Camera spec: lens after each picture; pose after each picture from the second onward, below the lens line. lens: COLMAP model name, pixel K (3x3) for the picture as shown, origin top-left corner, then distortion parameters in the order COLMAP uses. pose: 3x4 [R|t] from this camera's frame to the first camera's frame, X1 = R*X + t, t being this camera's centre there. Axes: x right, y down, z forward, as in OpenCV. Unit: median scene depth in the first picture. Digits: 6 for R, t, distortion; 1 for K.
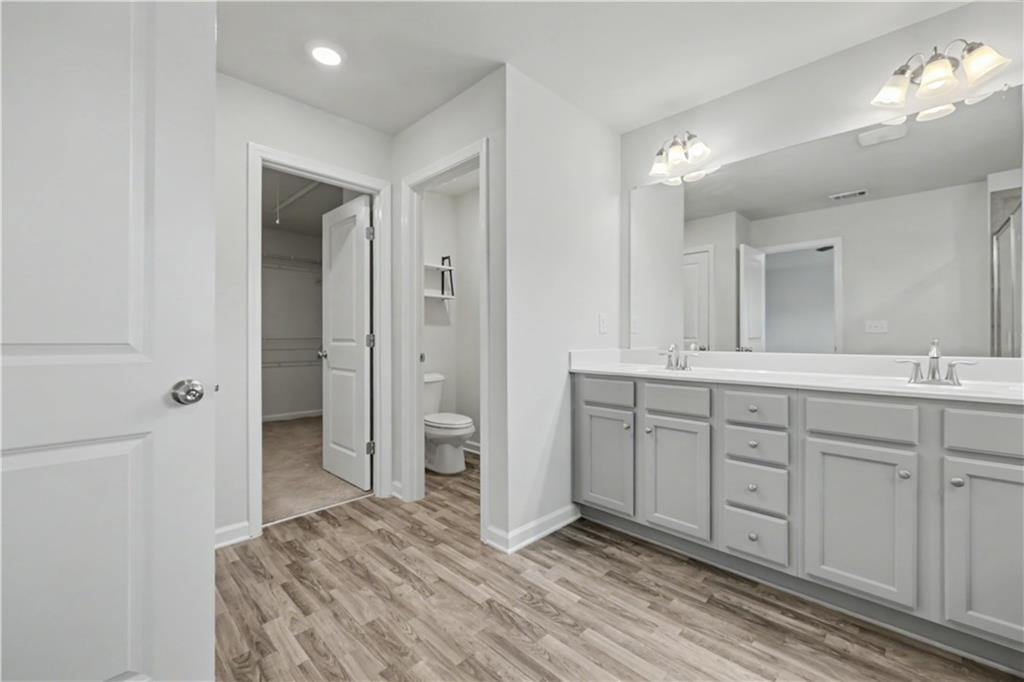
lens RADIAL K [[418.9, 0, 512.0], [0, 418.9, 341.0], [0, 0, 1]] dist [-0.000624, -0.000011]
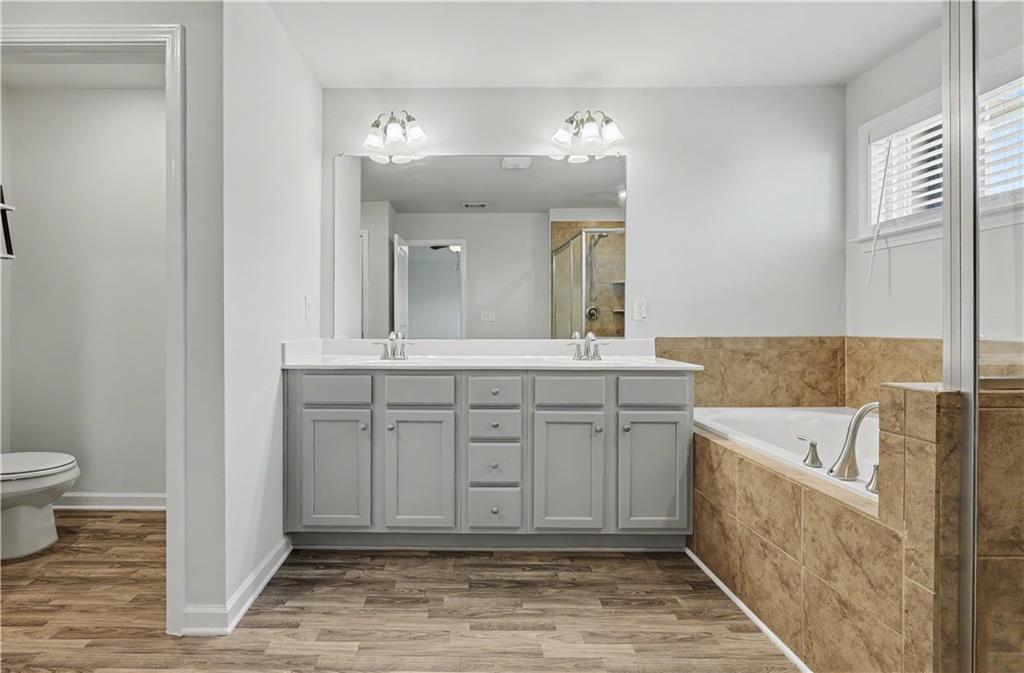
lens RADIAL K [[451.0, 0, 511.6], [0, 451.0, 327.8], [0, 0, 1]] dist [-0.000226, -0.000069]
pose [[0.719825, -0.003605, 0.694147, -0.181469], [0.004582, 0.999989, 0.000442, -0.002413], [-0.694141, 0.002862, 0.719834, 0.120854]]
